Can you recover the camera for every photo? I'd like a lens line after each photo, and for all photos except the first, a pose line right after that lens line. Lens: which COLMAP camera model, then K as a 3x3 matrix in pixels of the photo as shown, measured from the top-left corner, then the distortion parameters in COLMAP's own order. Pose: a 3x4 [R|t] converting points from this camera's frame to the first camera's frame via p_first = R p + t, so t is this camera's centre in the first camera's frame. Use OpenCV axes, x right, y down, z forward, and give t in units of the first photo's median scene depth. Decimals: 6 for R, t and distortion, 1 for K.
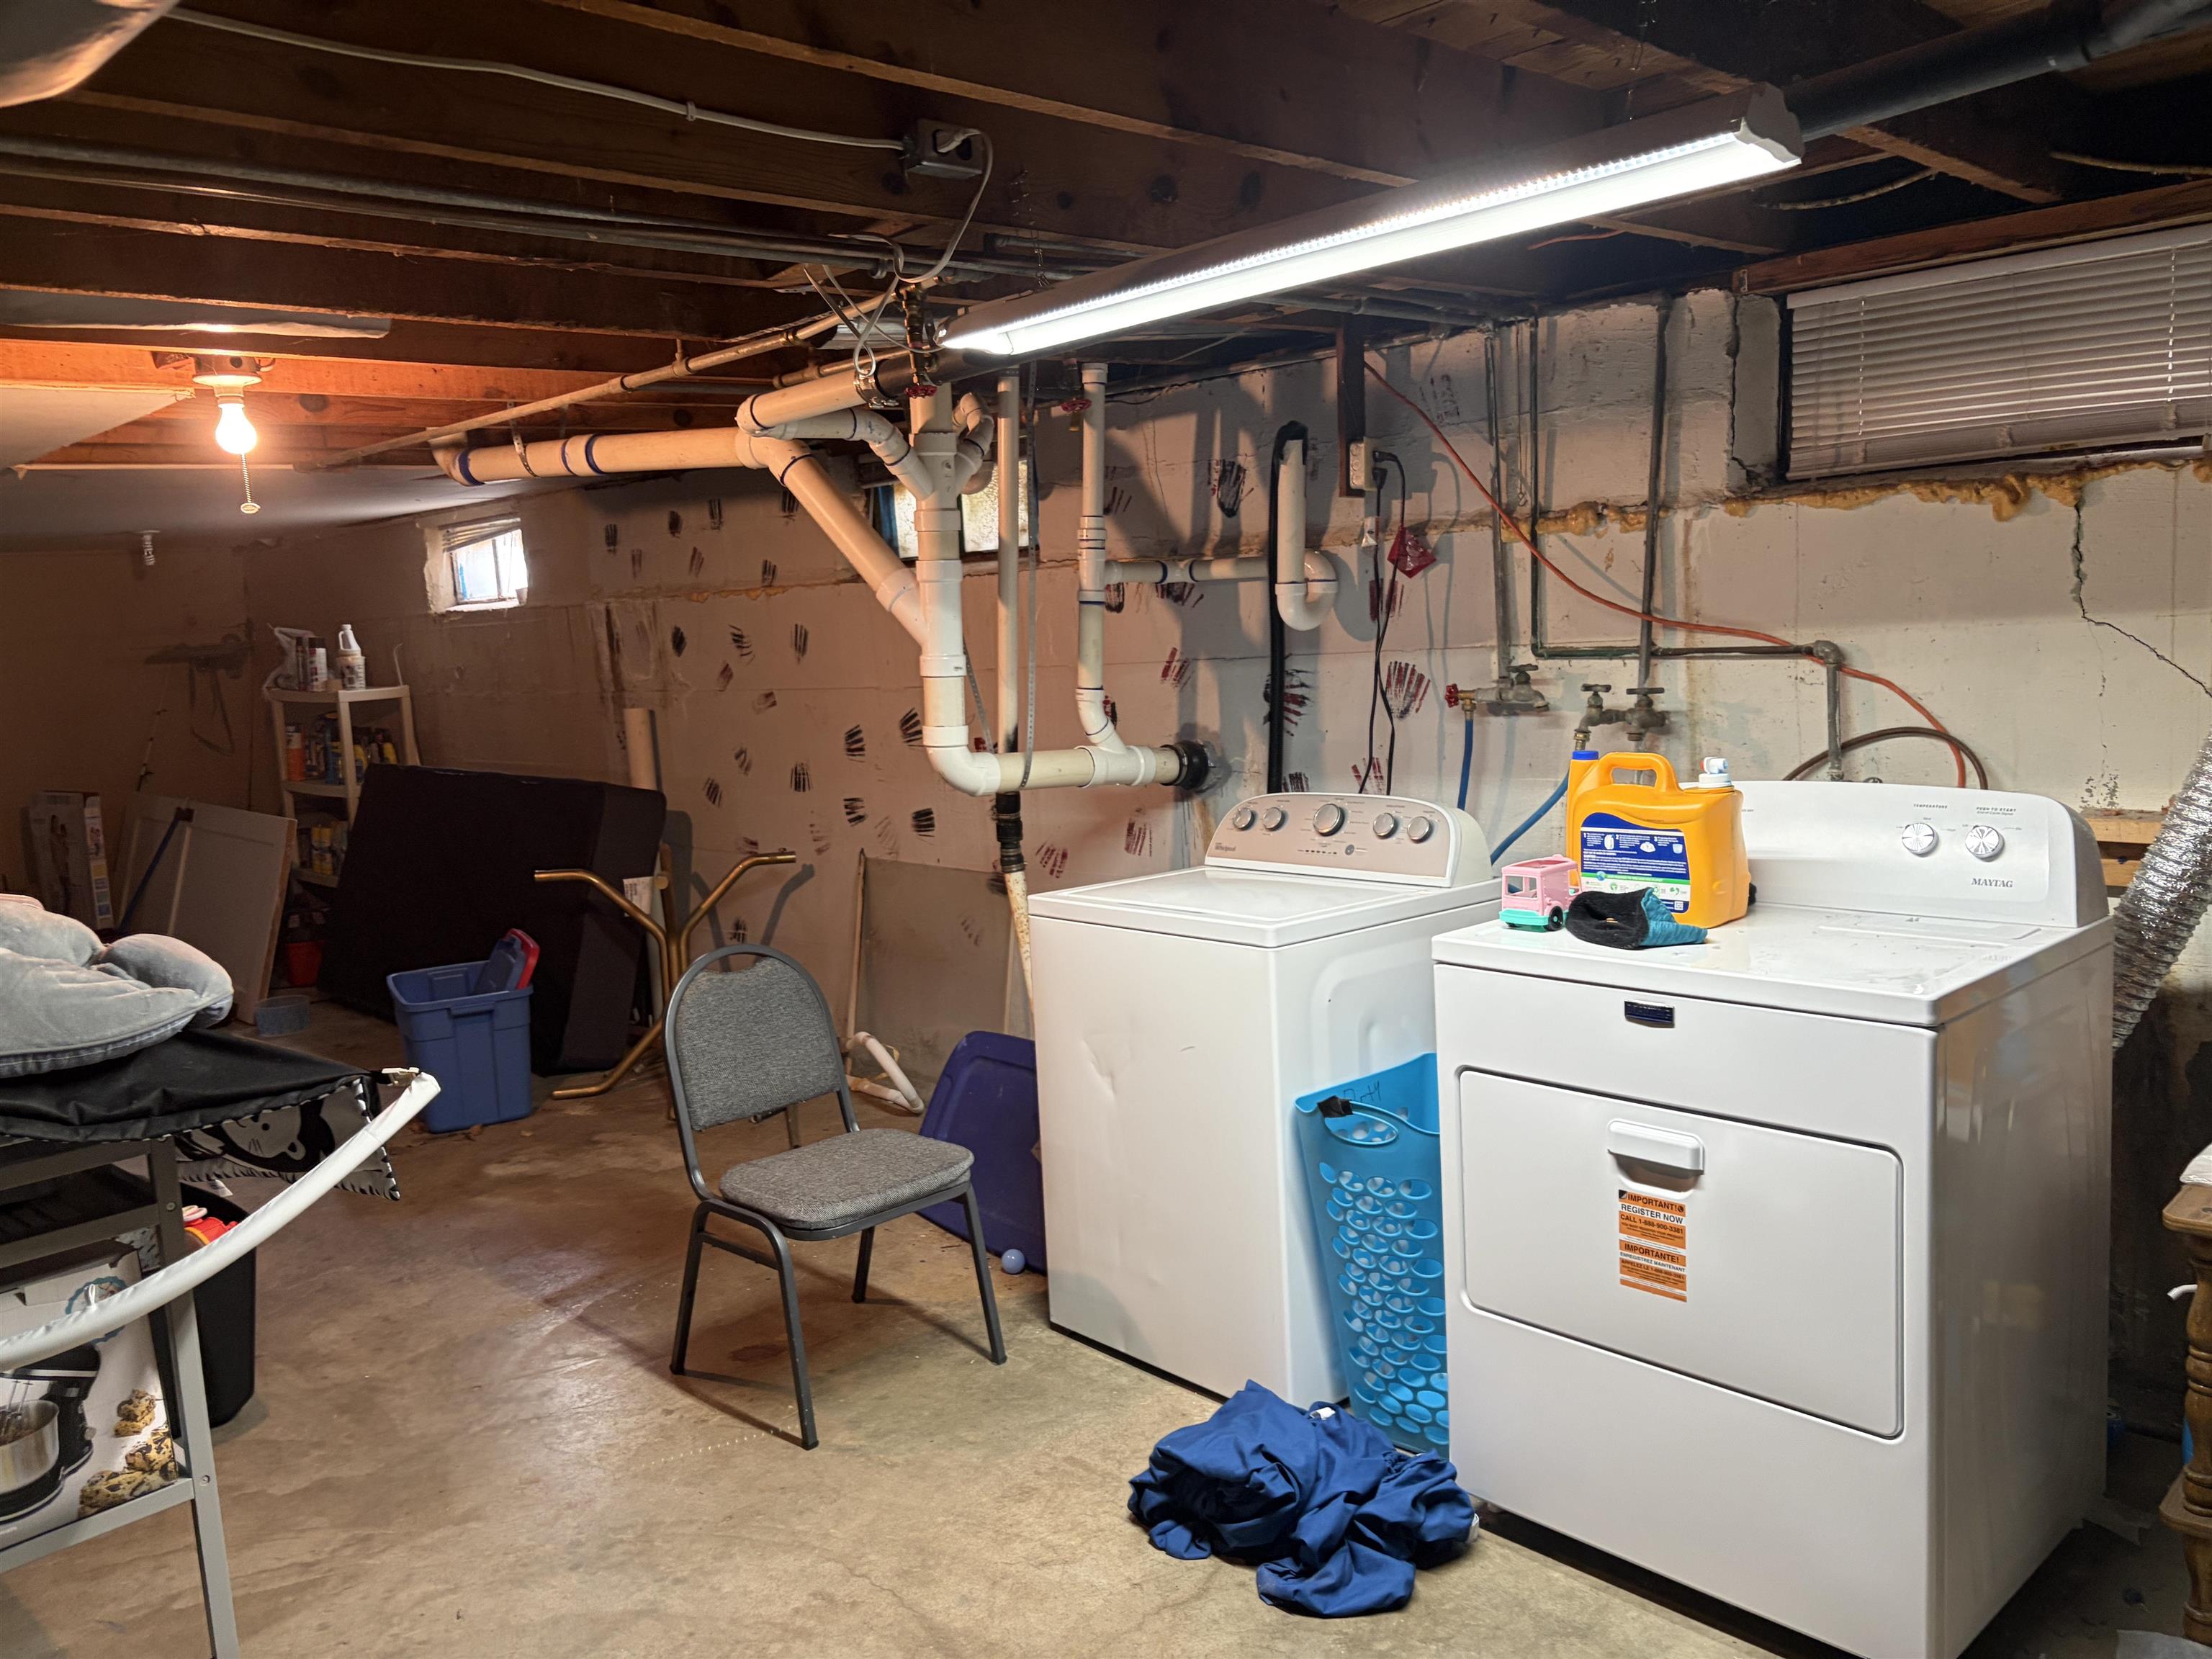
lens RADIAL K [[1670.8, 0, 1106.8], [0, 1670.8, 825.5], [0, 0, 1]] dist [0.039147, -0.039689]
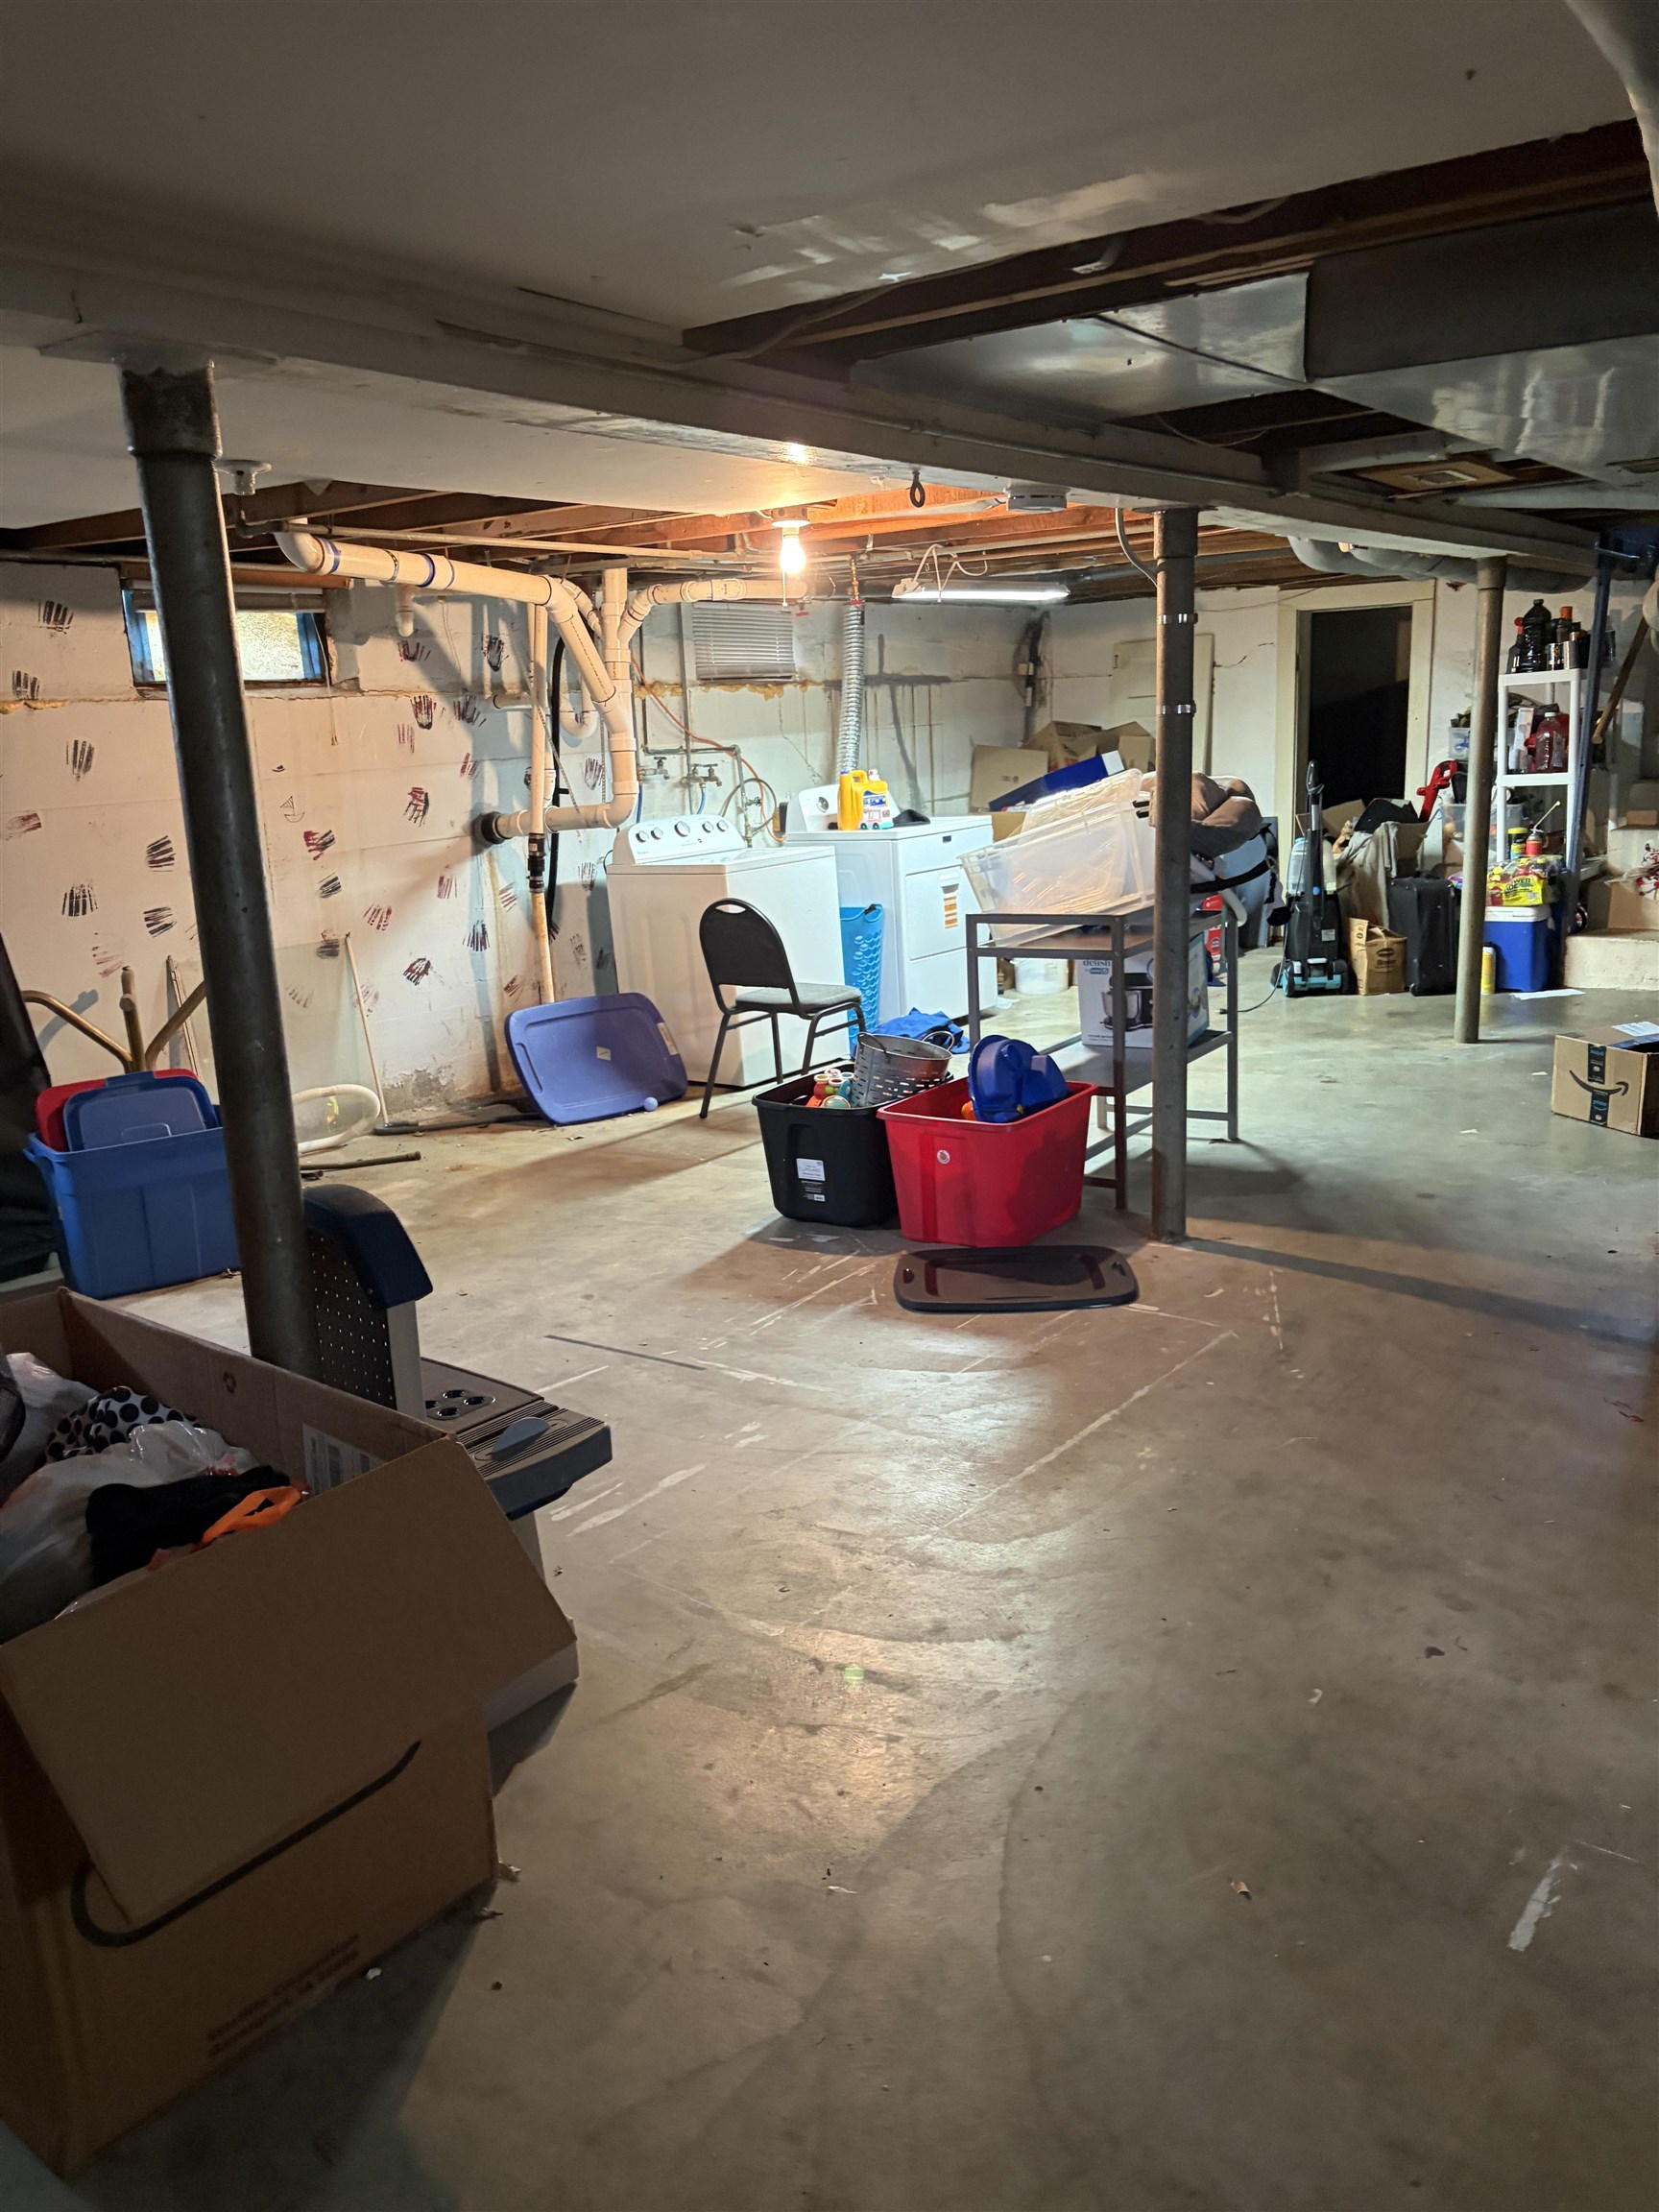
lens RADIAL K [[1670.8, 0, 831.6], [0, 1670.8, 1112.4], [0, 0, 1]] dist [0.039147, -0.039689]
pose [[-0.151754, -0.150564, 0.976883, -1.576737], [0.199924, 0.963226, 0.179516, 0.002462], [-0.967988, 0.222545, -0.116072, 0.927659]]
